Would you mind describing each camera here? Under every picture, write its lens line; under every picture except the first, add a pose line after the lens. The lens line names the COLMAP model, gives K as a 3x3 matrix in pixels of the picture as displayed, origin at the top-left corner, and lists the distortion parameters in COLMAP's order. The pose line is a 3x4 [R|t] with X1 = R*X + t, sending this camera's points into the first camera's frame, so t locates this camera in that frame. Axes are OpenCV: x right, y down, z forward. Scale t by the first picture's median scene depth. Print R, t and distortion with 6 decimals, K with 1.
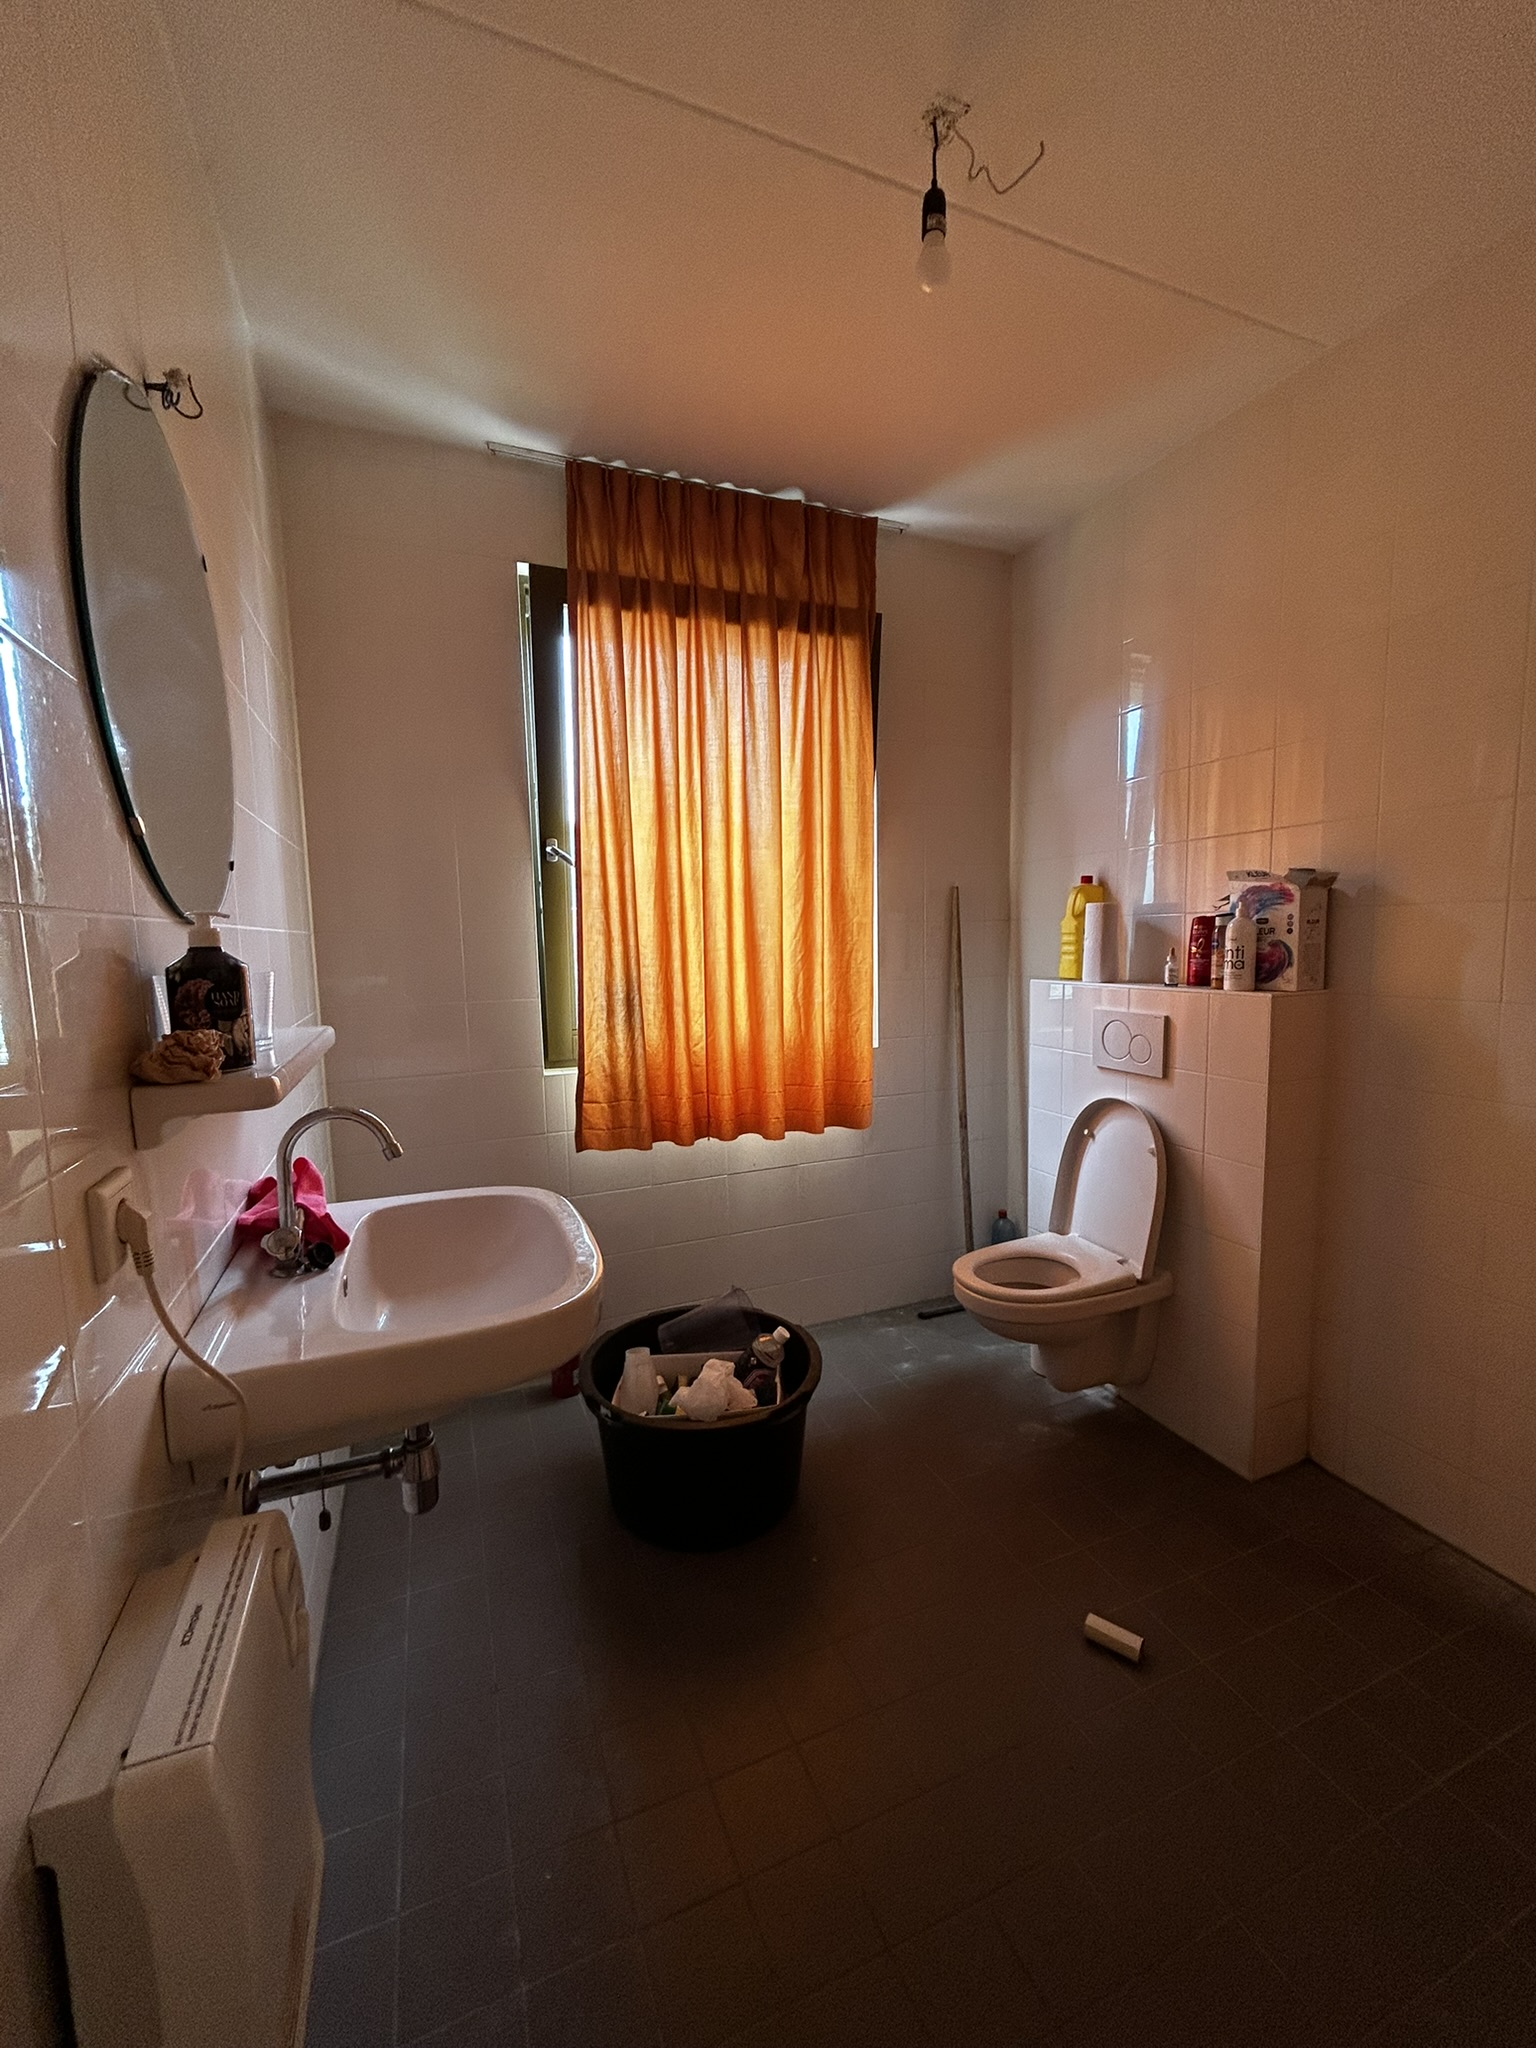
lens RADIAL K [[818.6, 0, 771.7], [0, 818.6, 1028.8], [0, 0, 1]] dist [-0.004475, 0.001172]
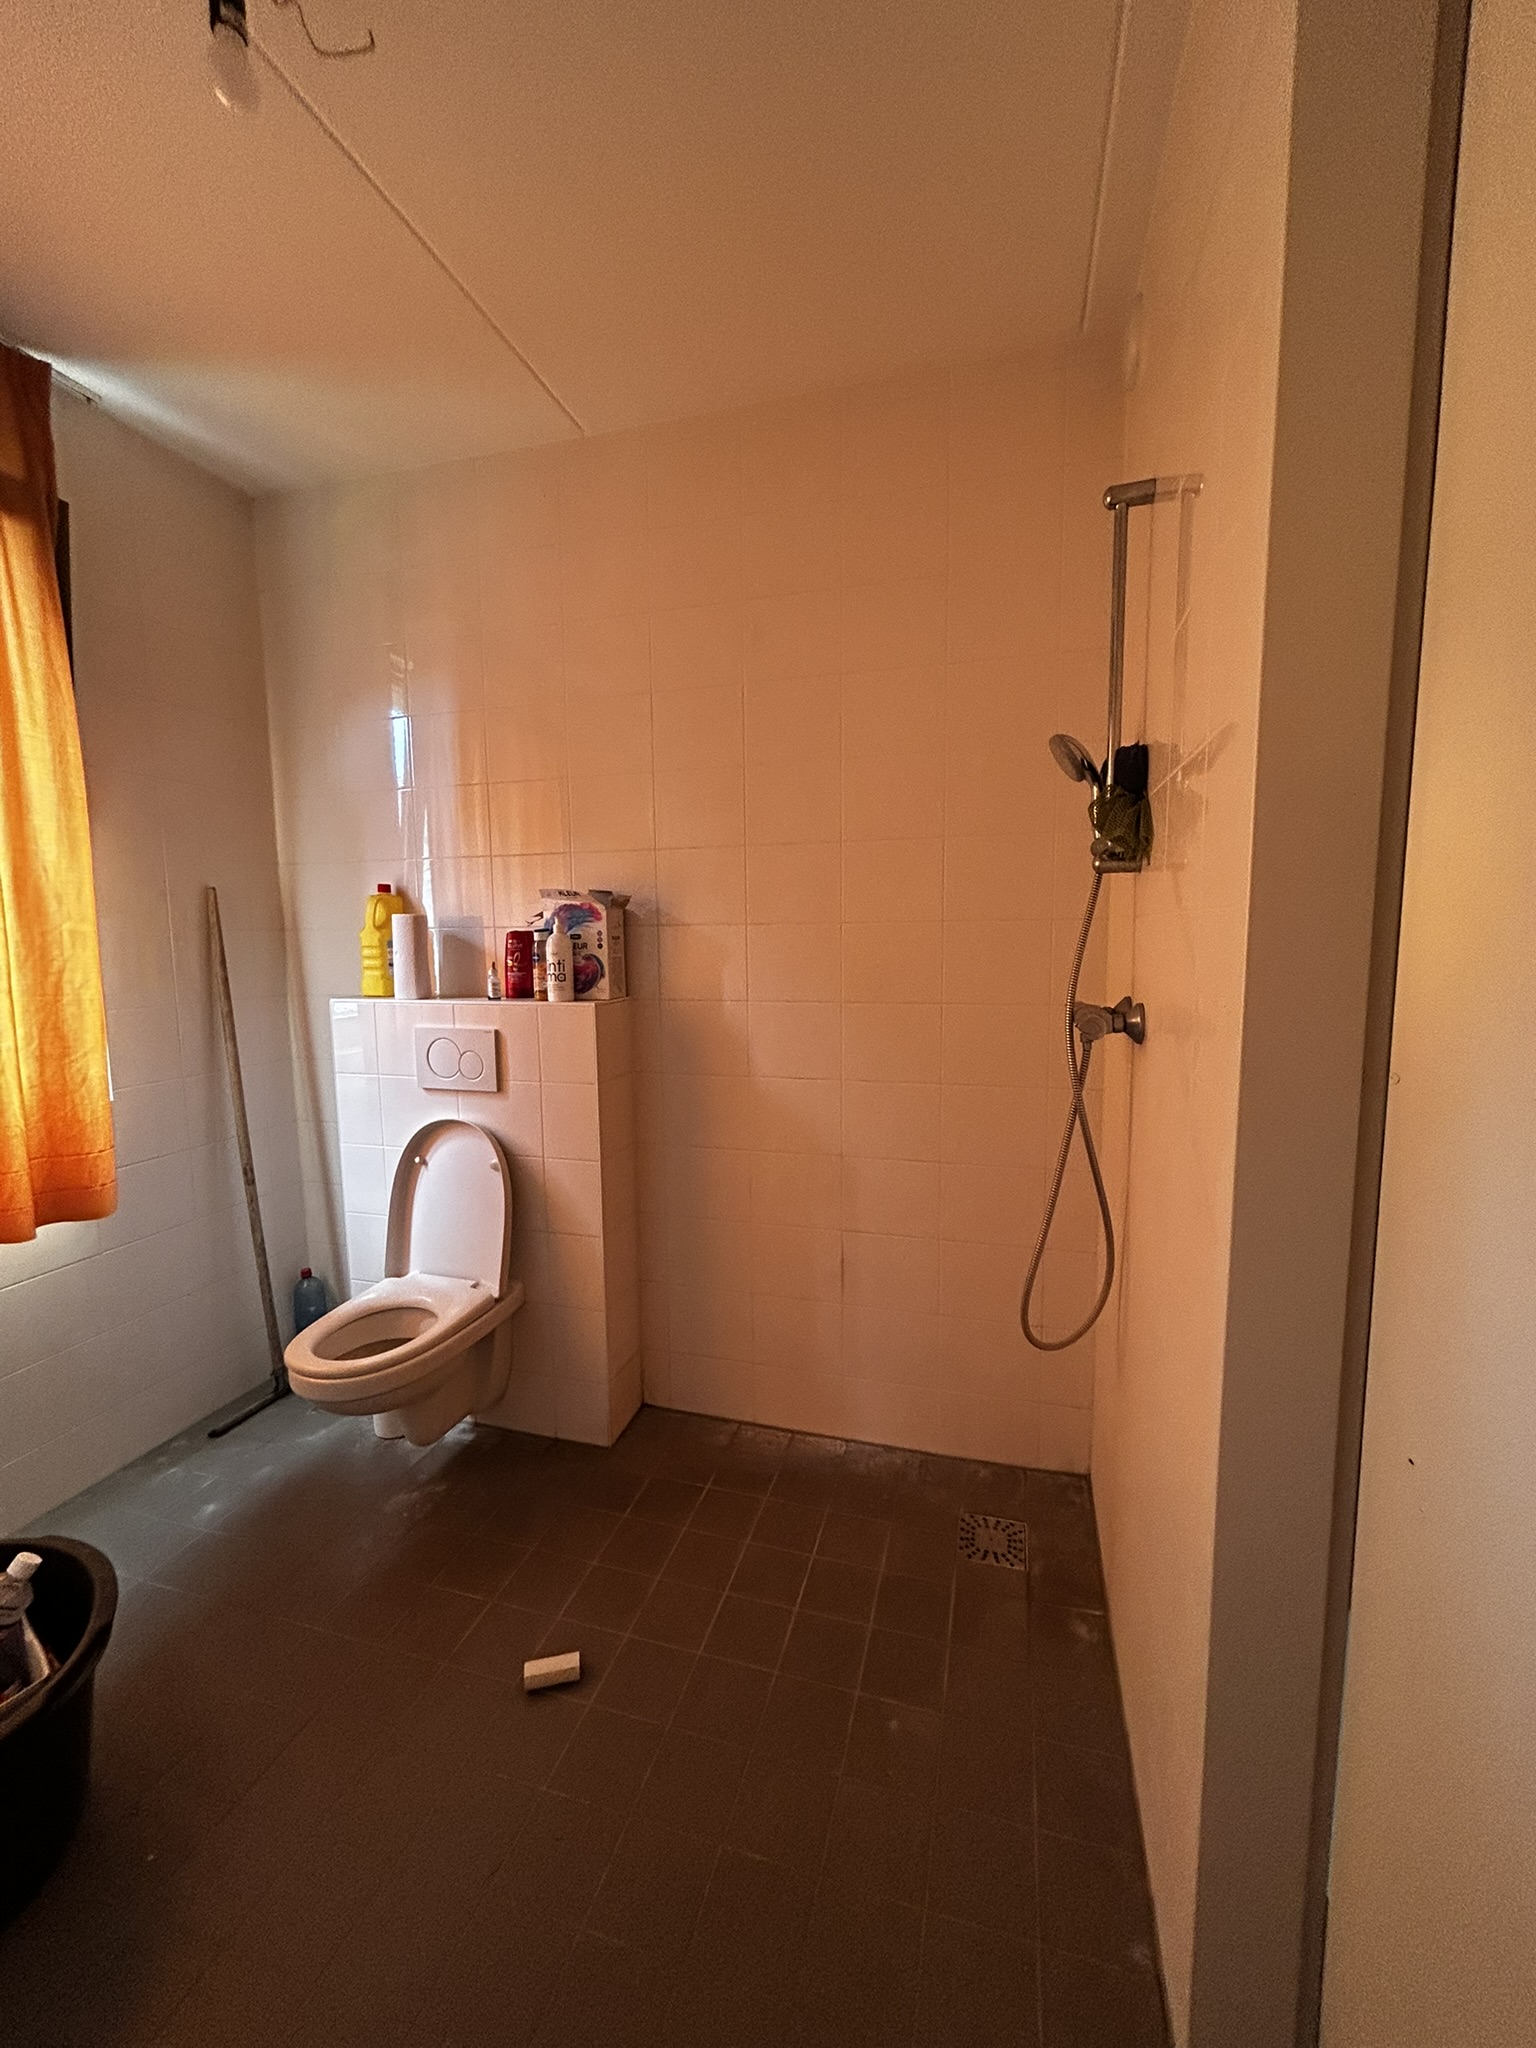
lens RADIAL K [[818.6, 0, 769.7], [0, 818.6, 1026.1], [0, 0, 1]] dist [-0.004475, 0.001172]
pose [[0.623055, -0.072641, 0.778797, -0.076843], [0.084092, 0.996128, 0.025636, -0.015187], [-0.777644, 0.049518, 0.626752, 0.094384]]
